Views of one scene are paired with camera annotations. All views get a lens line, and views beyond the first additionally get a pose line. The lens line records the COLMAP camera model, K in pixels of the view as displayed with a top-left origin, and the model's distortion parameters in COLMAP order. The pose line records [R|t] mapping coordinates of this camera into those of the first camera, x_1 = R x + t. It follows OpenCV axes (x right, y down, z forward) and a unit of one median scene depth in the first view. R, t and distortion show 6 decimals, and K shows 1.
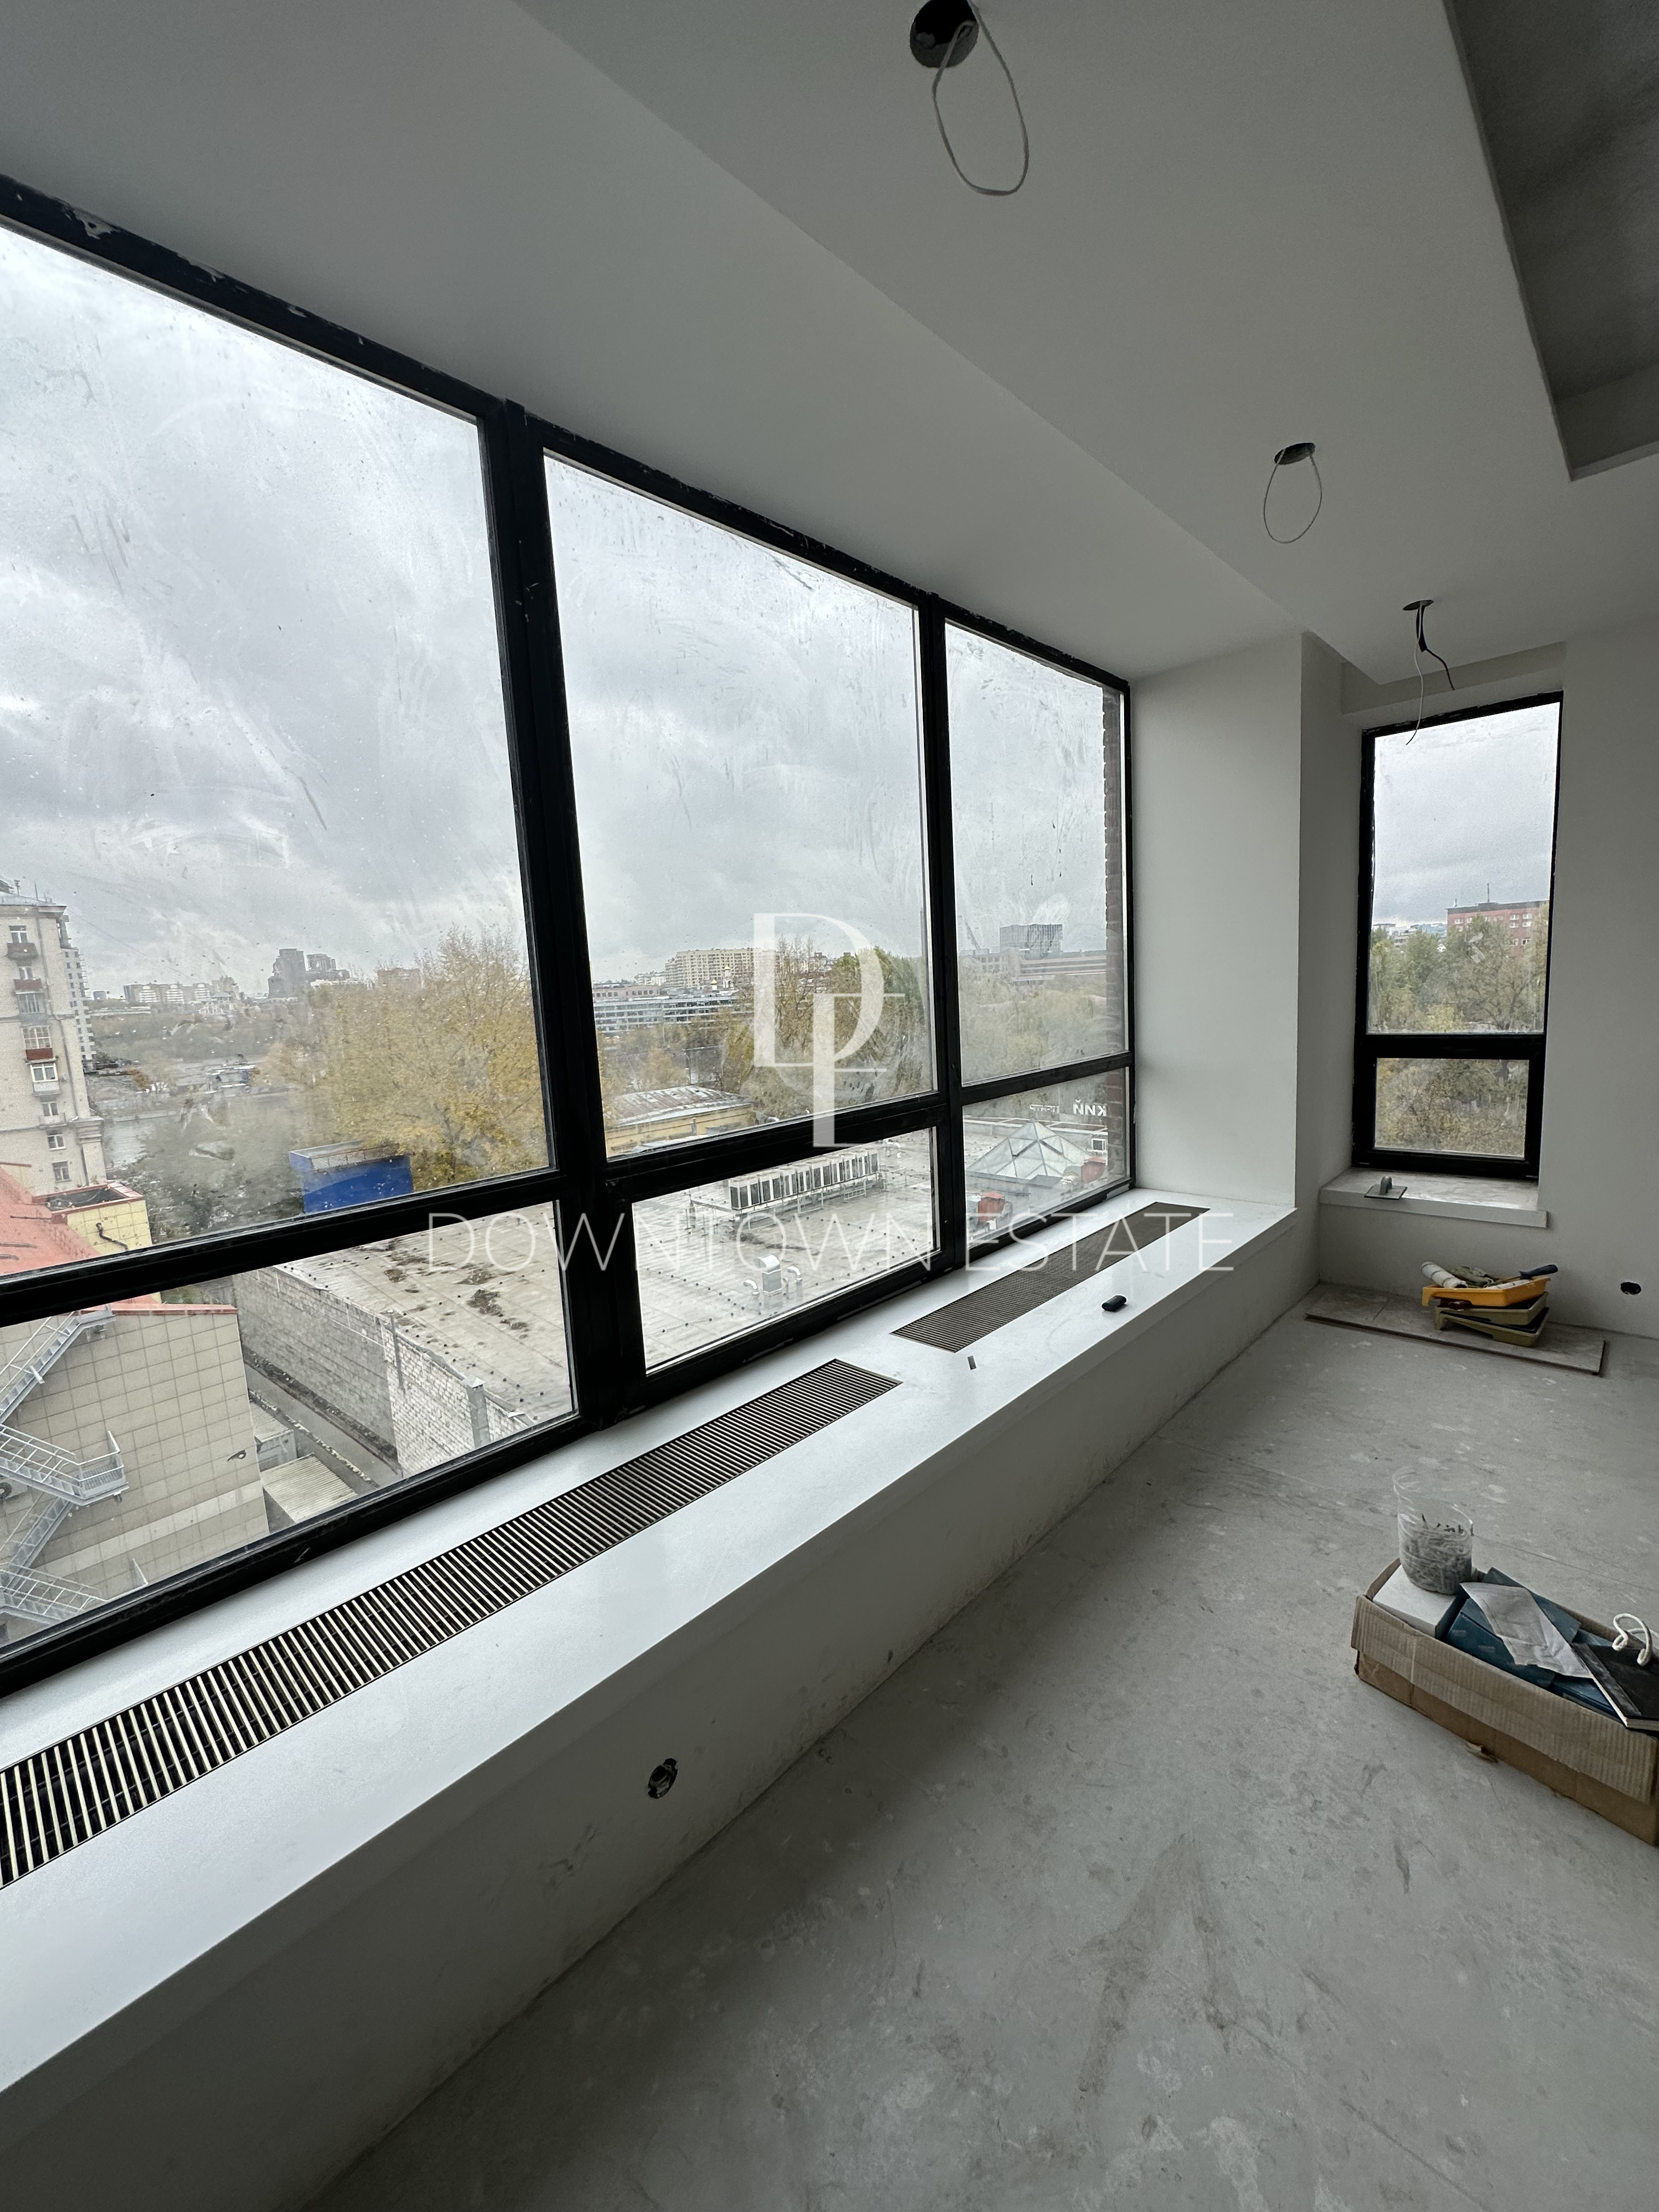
lens RADIAL K [[880.8, 0, 829.5], [0, 880.8, 1106.0], [0, 0, 1]] dist [-0.003189, -0.000082]
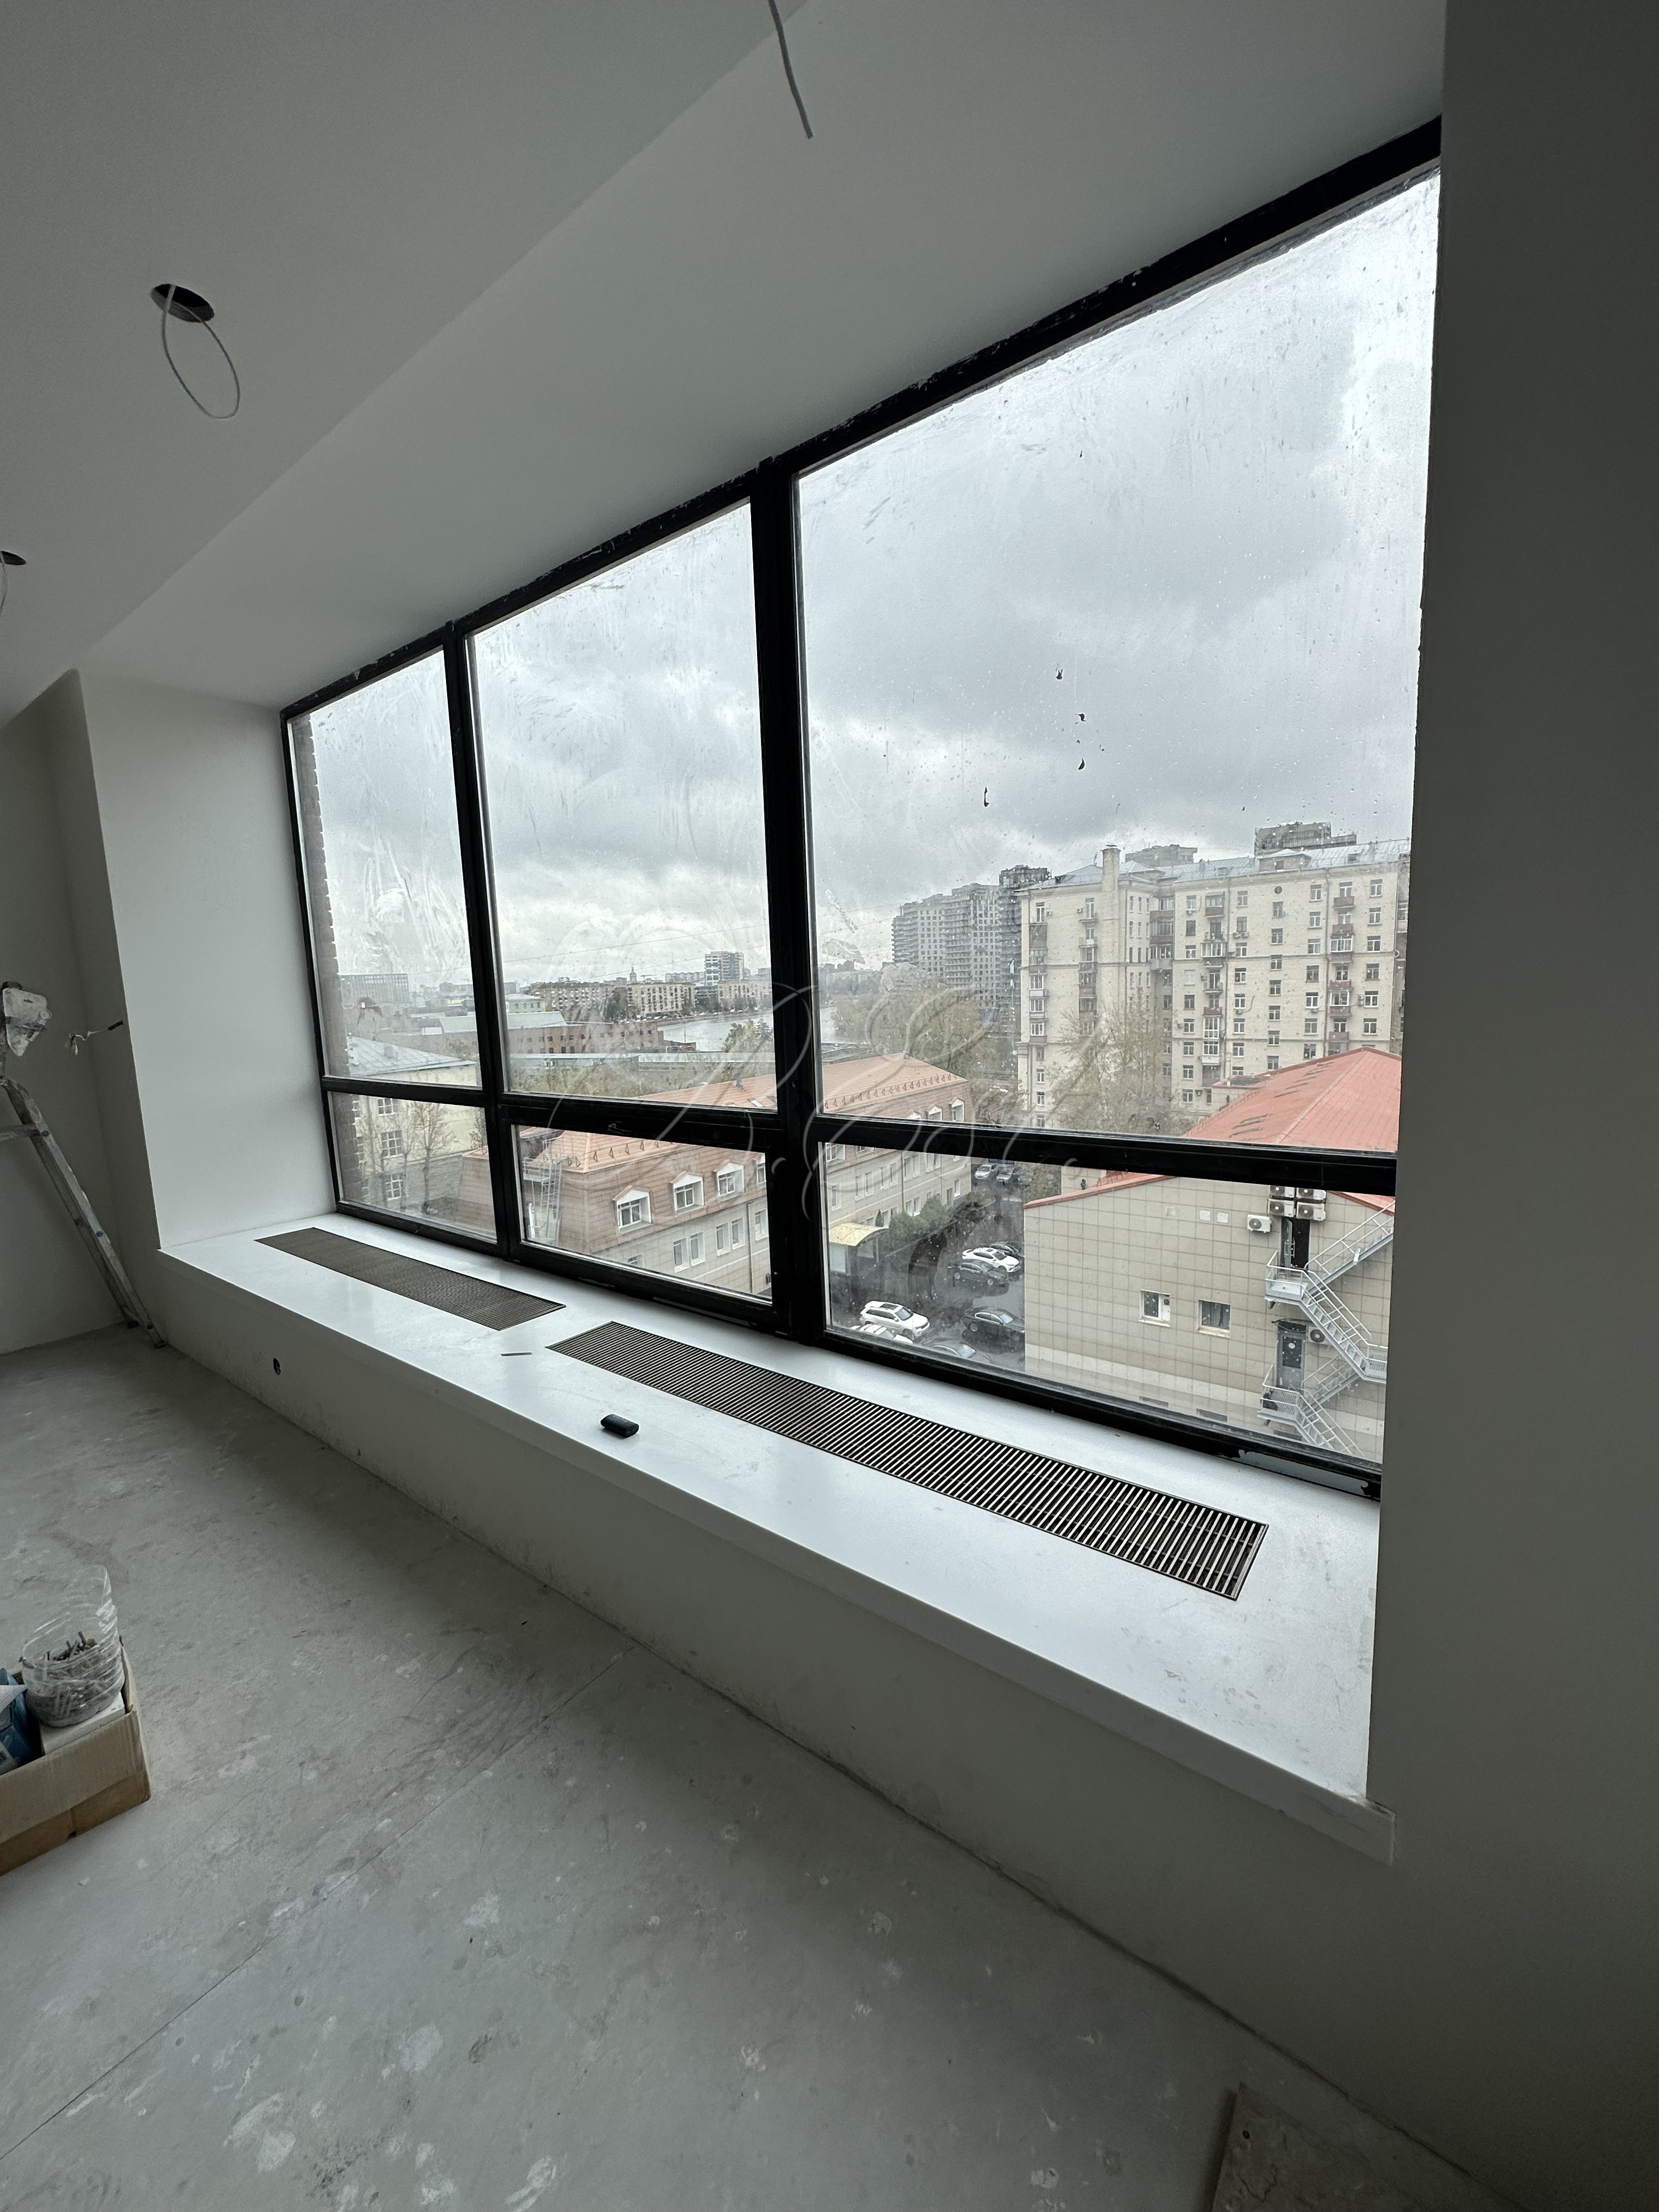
lens RADIAL K [[896.6, 0, 826.8], [0, 896.6, 1086.1], [0, 0, 1]] dist [0.001985, 0.000332]
pose [[0.110913, 0.175614, -0.978191, 1.071759], [-0.091868, 0.981861, 0.165856, -0.206543], [0.989575, 0.071469, 0.125034, 1.097436]]
